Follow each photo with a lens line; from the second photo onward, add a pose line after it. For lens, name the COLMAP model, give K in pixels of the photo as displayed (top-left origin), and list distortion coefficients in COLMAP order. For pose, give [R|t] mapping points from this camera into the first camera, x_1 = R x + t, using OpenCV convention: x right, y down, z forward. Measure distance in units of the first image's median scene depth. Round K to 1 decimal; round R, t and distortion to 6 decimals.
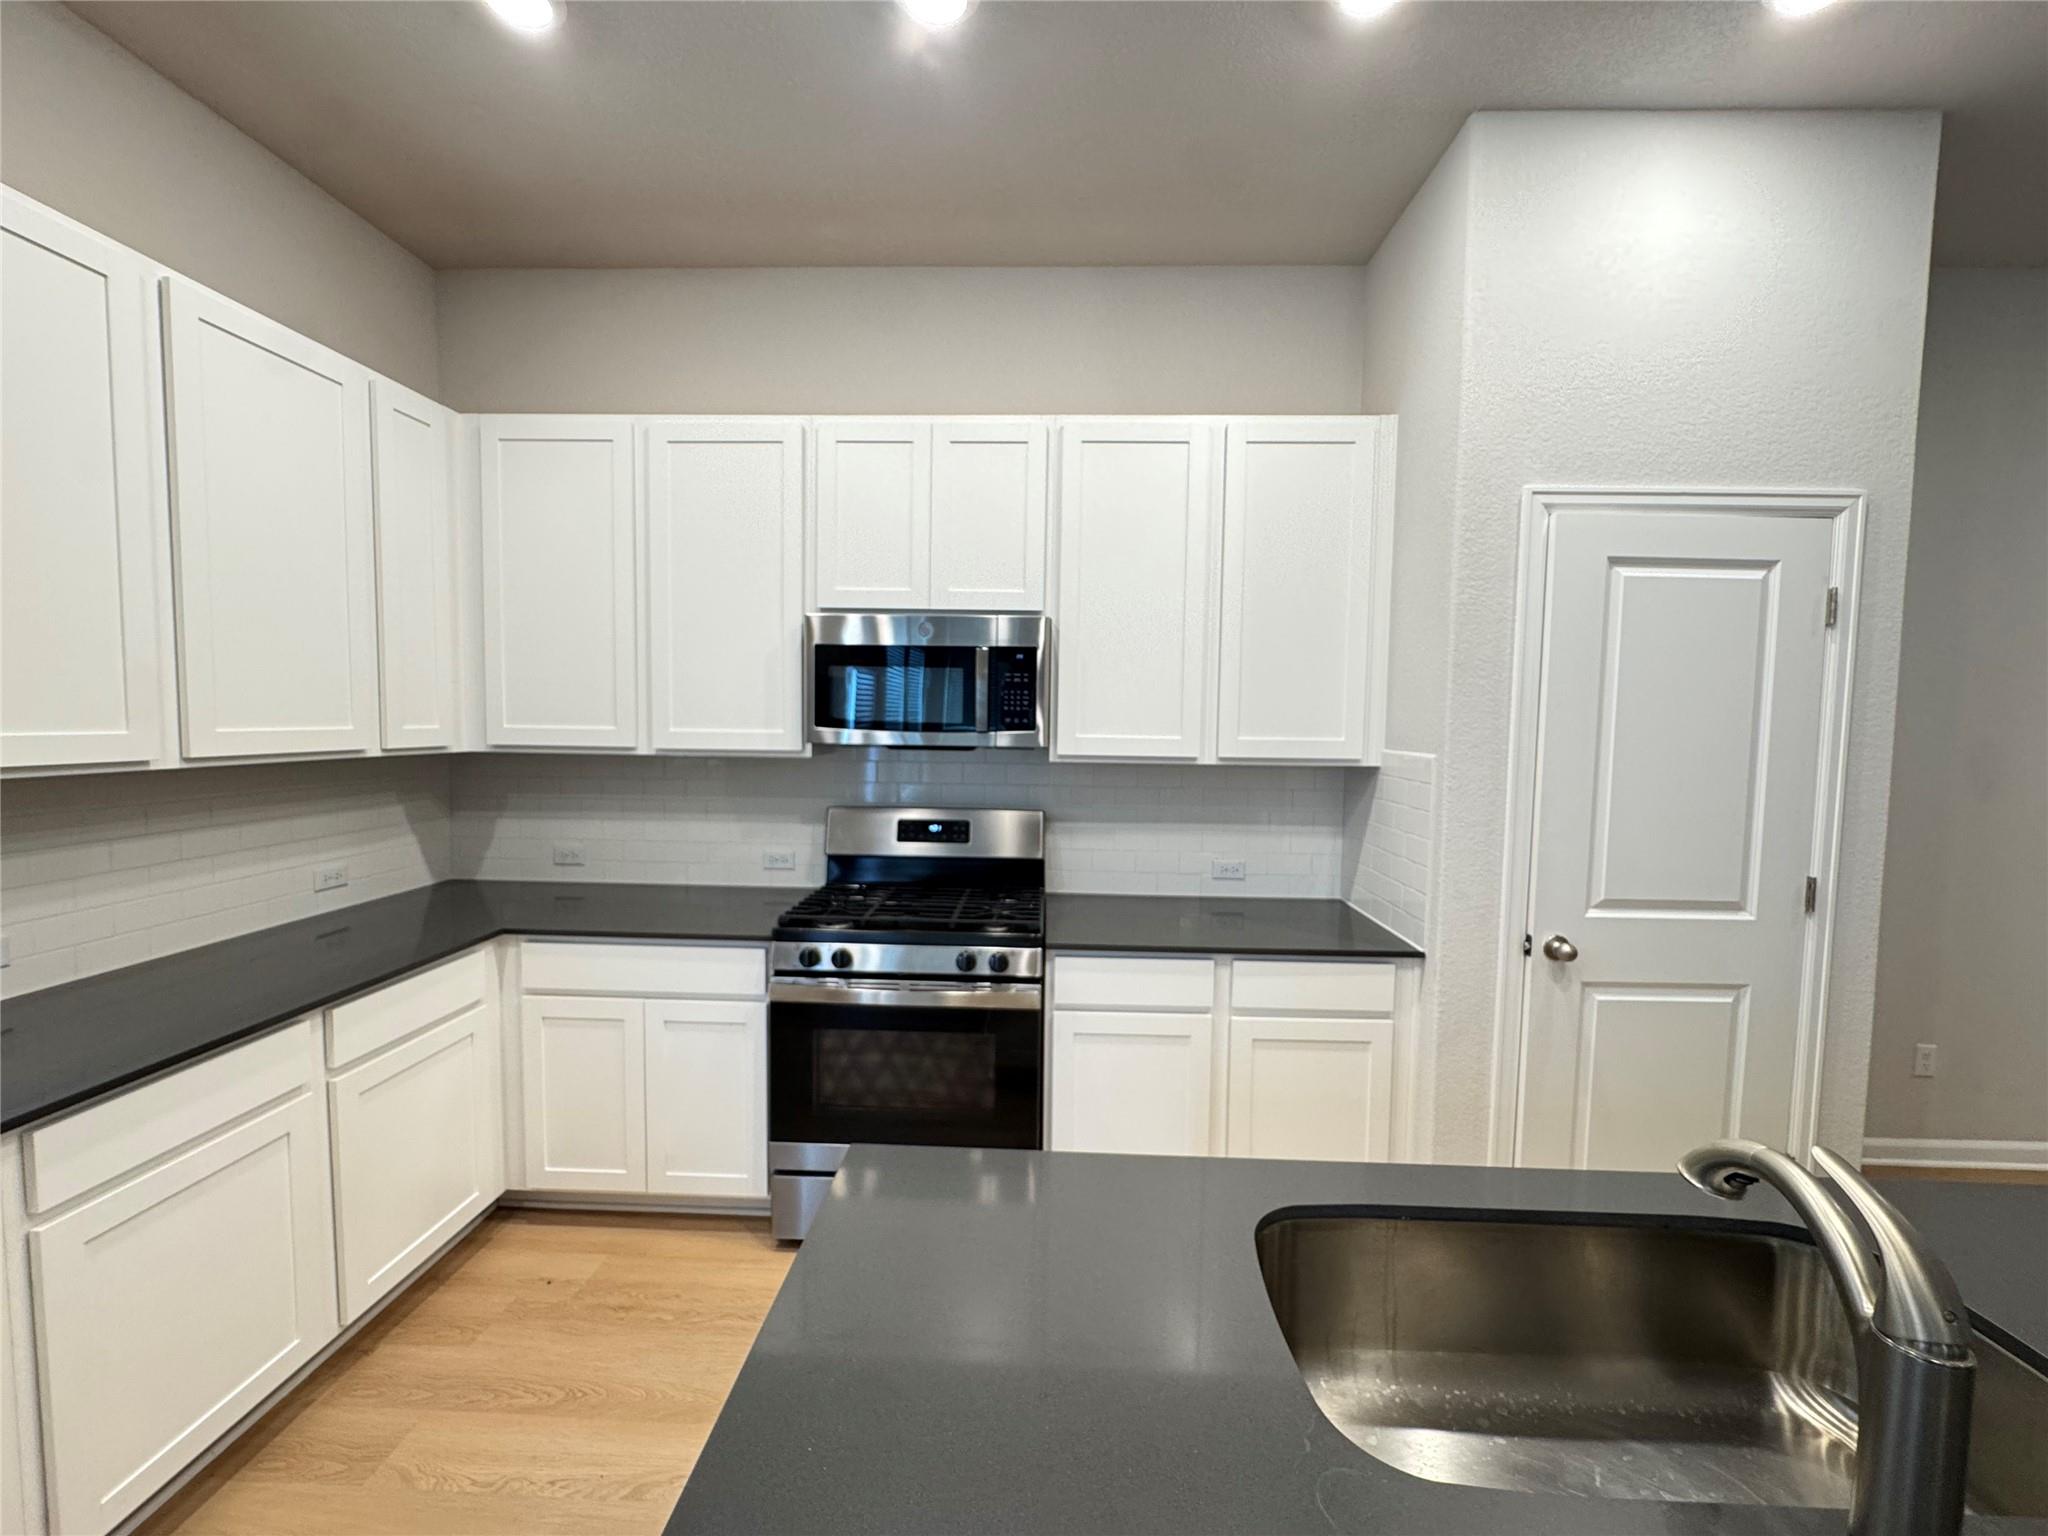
lens RADIAL K [[822.5, 0, 1016.2], [0, 822.5, 770.3], [0, 0, 1]] dist [-0.006772, 0.000933]
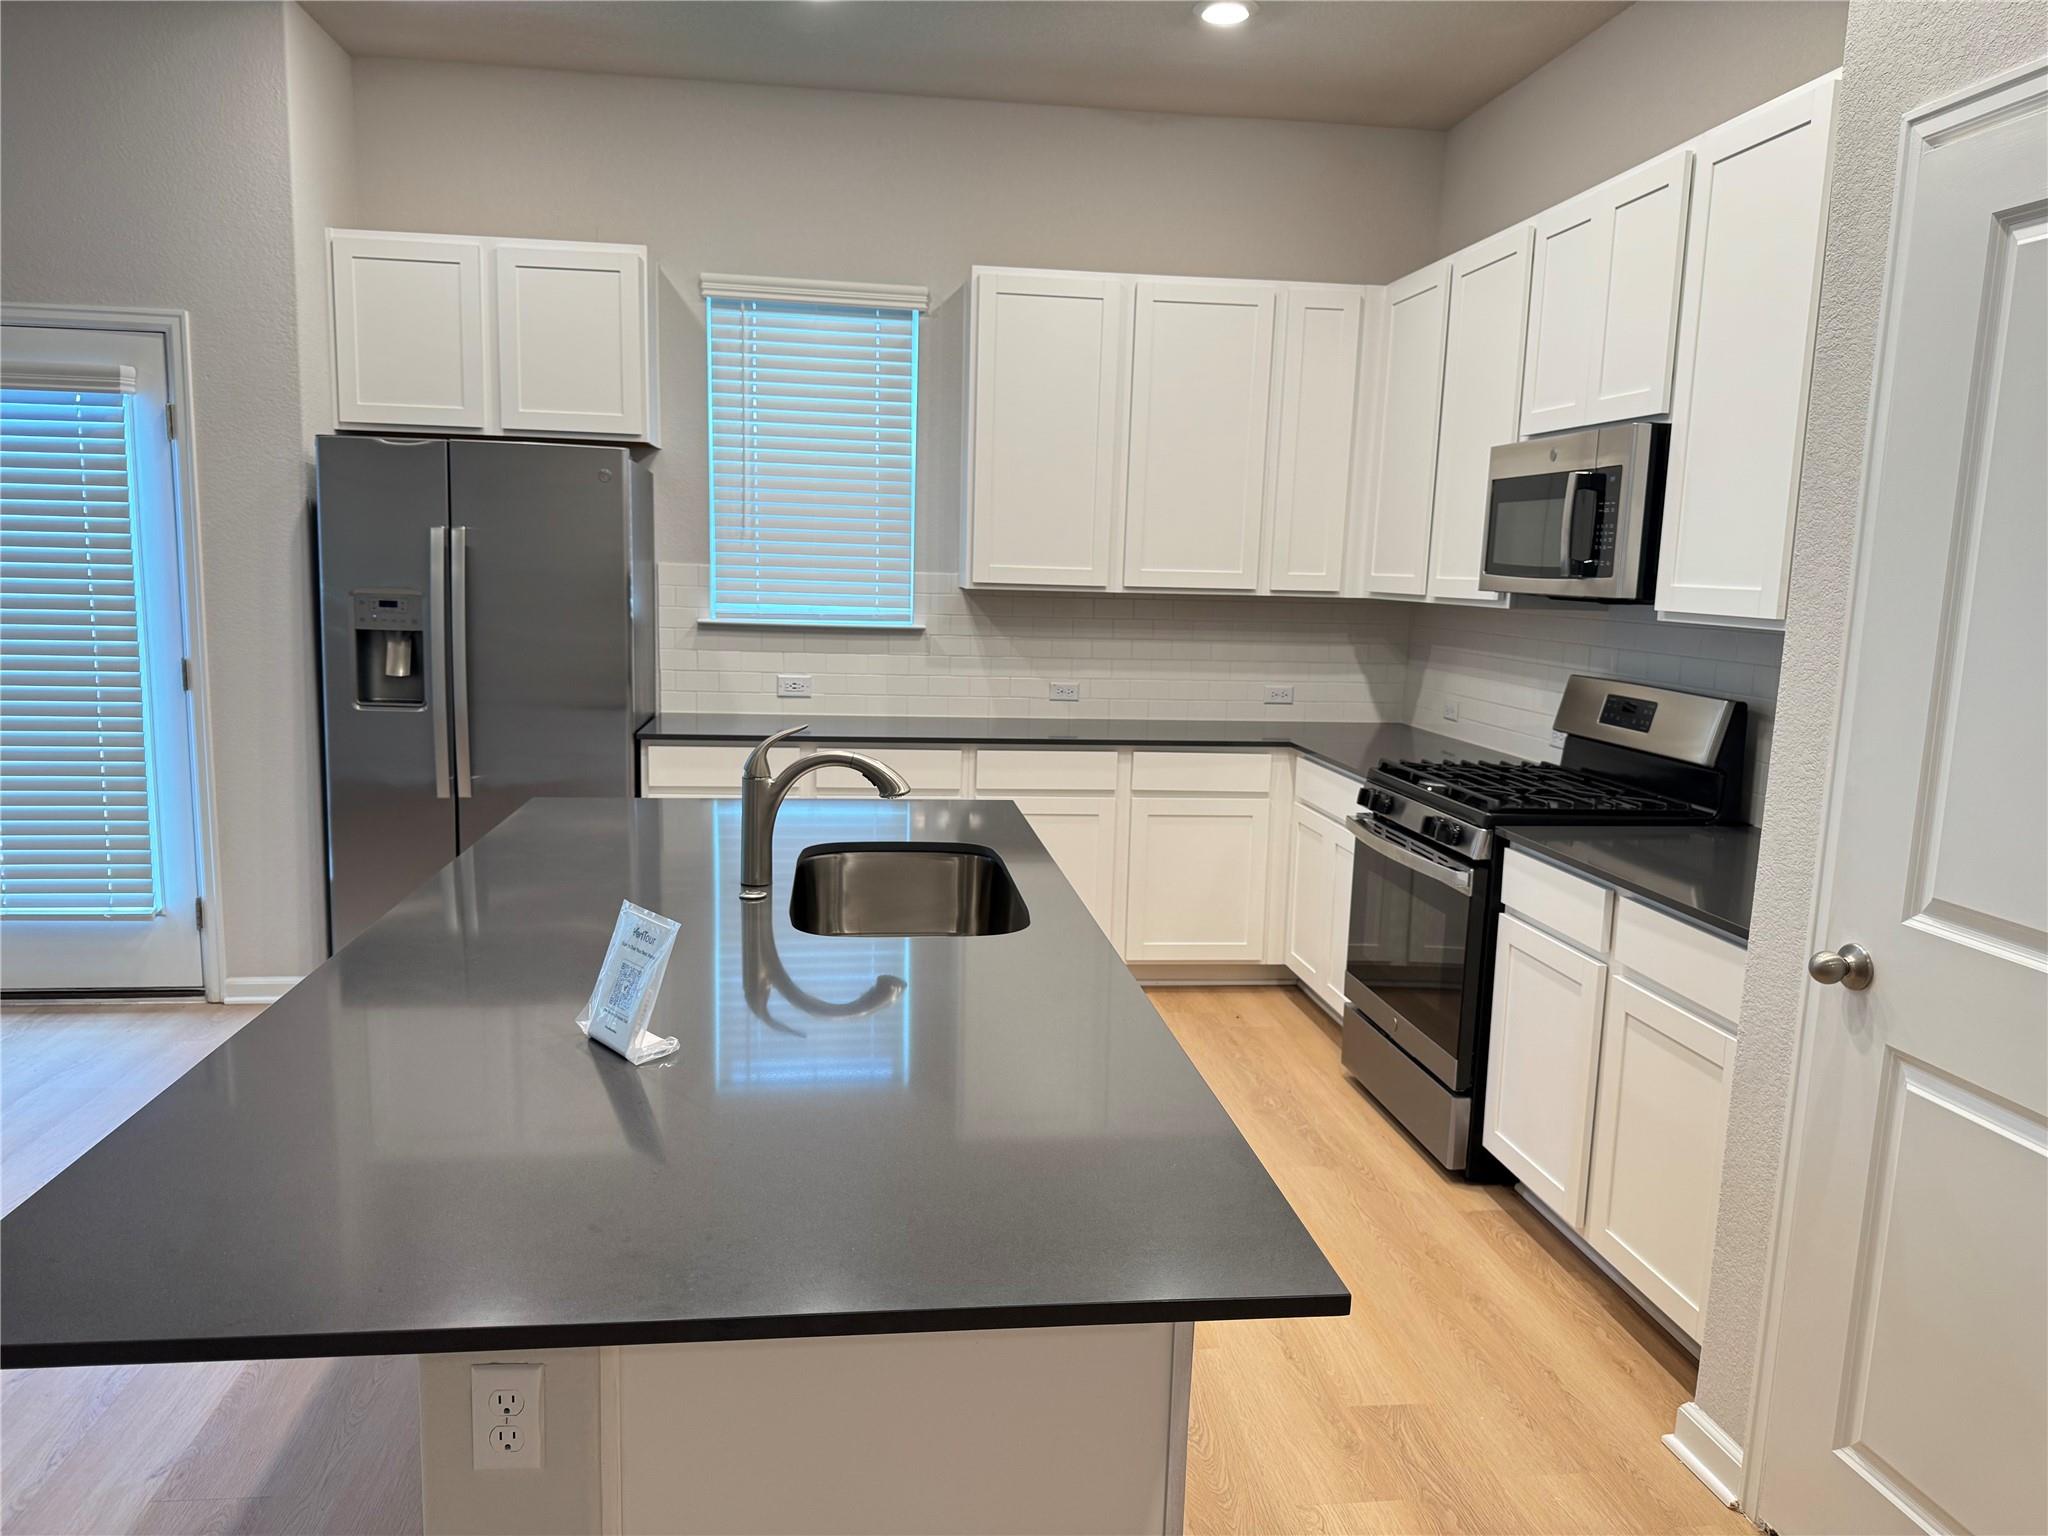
lens RADIAL K [[1441.2, 0, 1034.7], [0, 1441.2, 794.3], [0, 0, 1]] dist [0.051393, -0.068528]
pose [[0.169733, 0.146956, -0.974471, 1.394370], [-0.085610, 0.987280, 0.133976, 0.018026], [0.981764, 0.060684, 0.180155, 0.262124]]
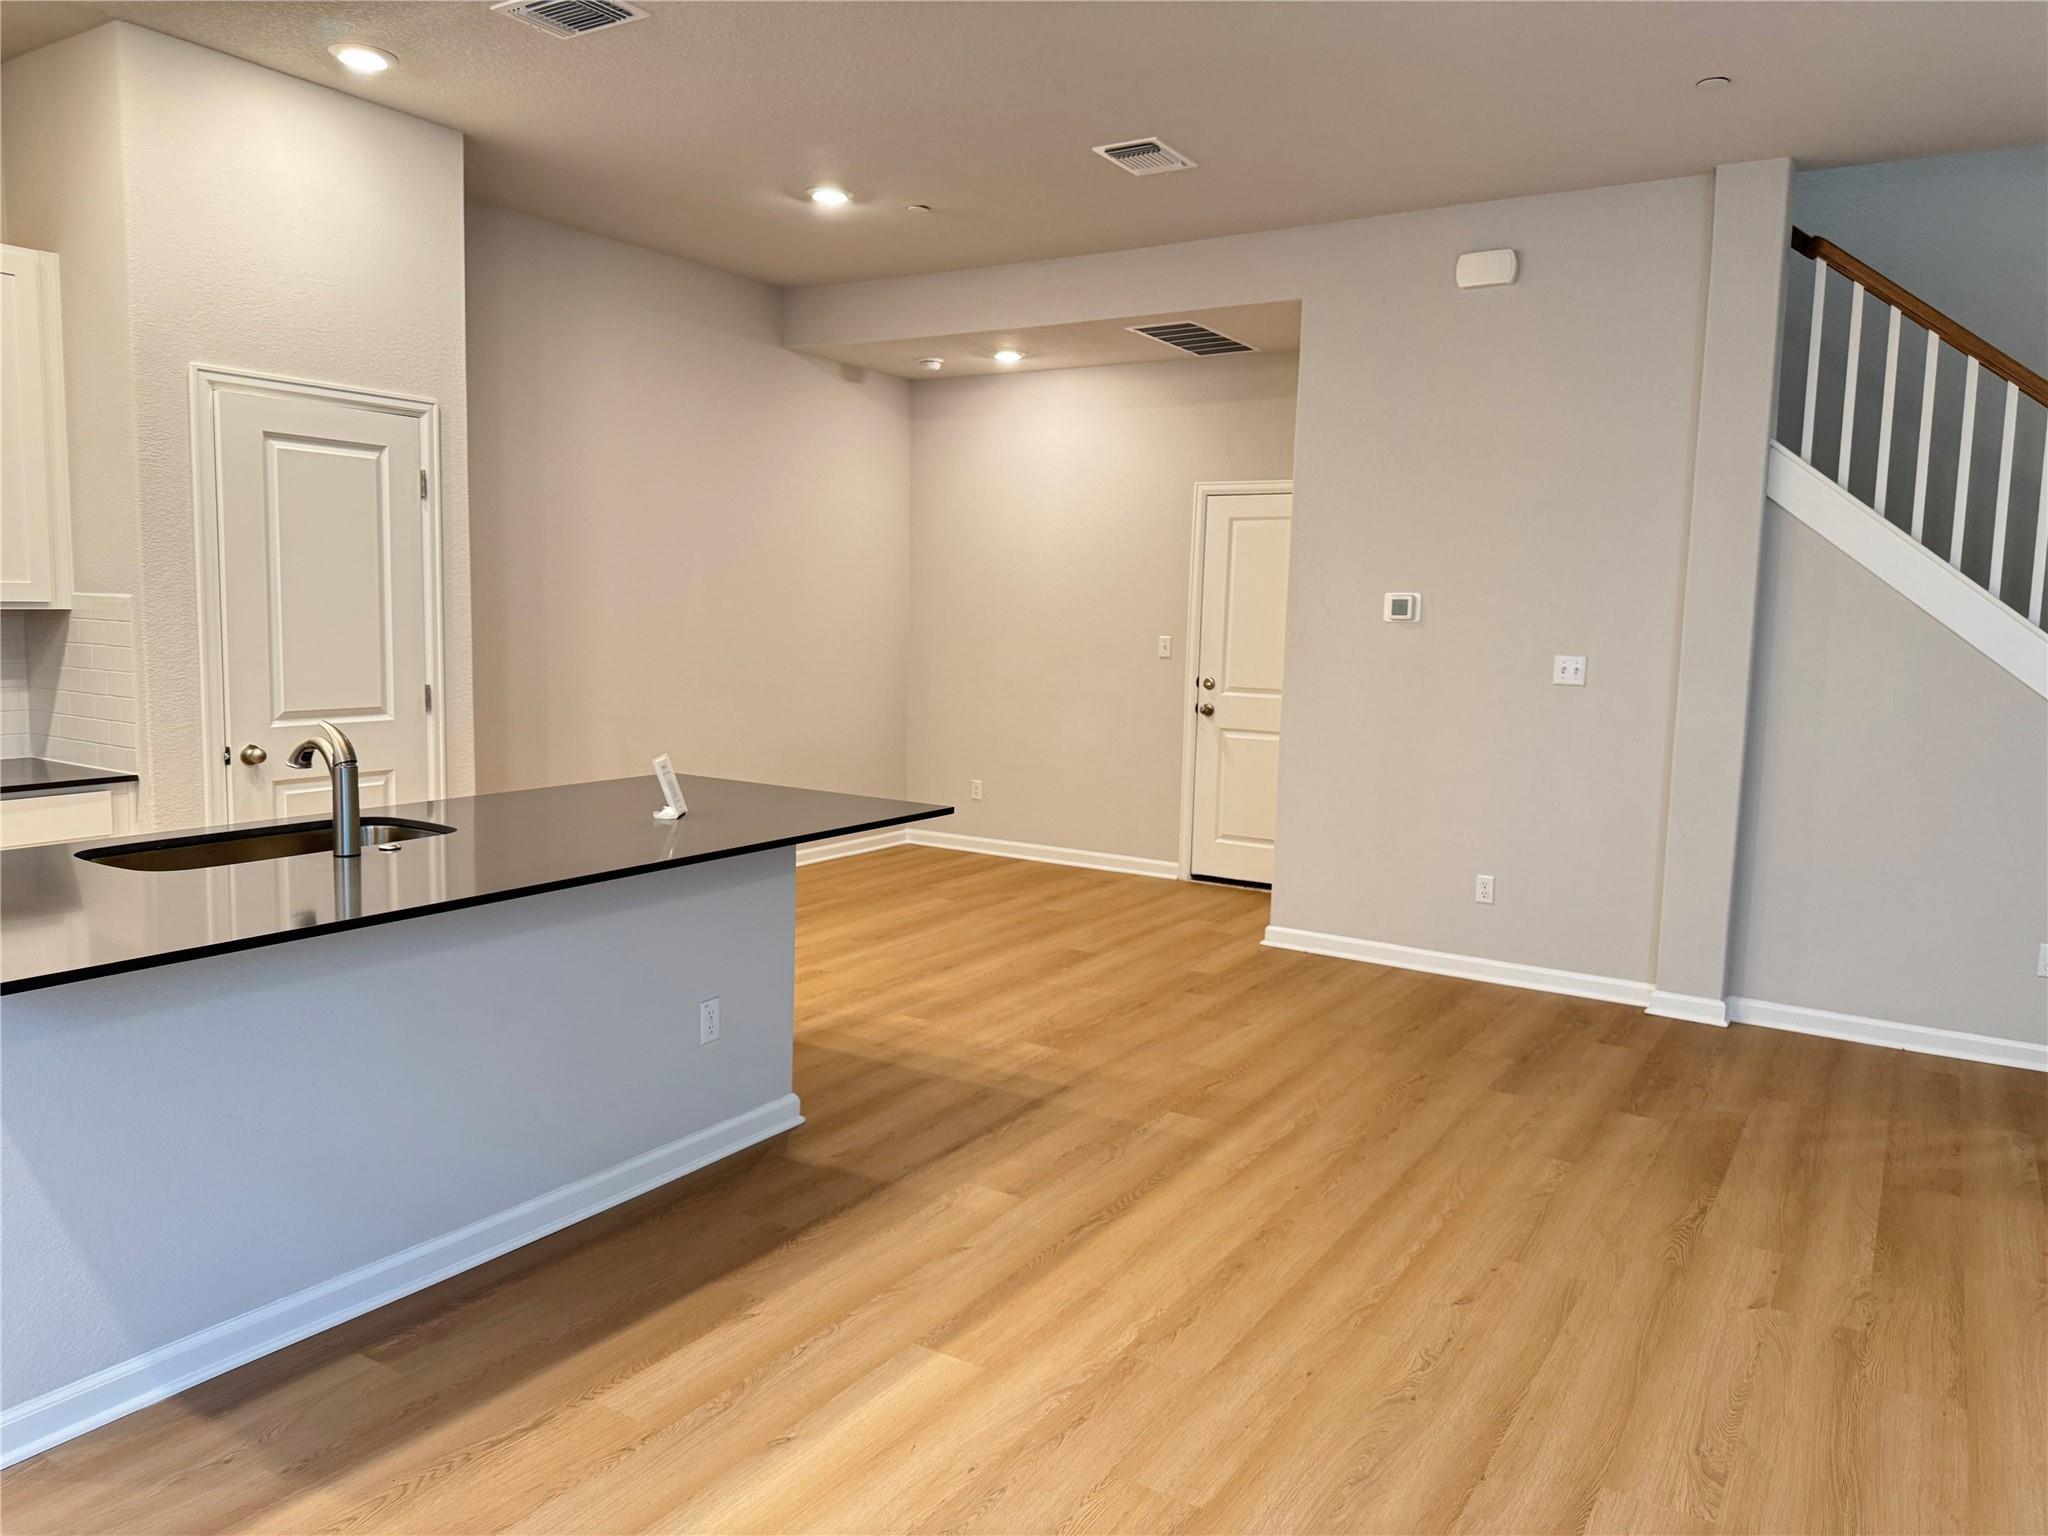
lens RADIAL K [[1441.2, 0, 1011.2], [0, 1441.2, 748.7], [0, 0, 1]] dist [0.051393, -0.068528]
pose [[0.506053, -0.094818, 0.857275, -0.565998], [0.039780, 0.995447, 0.086617, 0.062325], [-0.861584, -0.009730, 0.507521, -0.977619]]
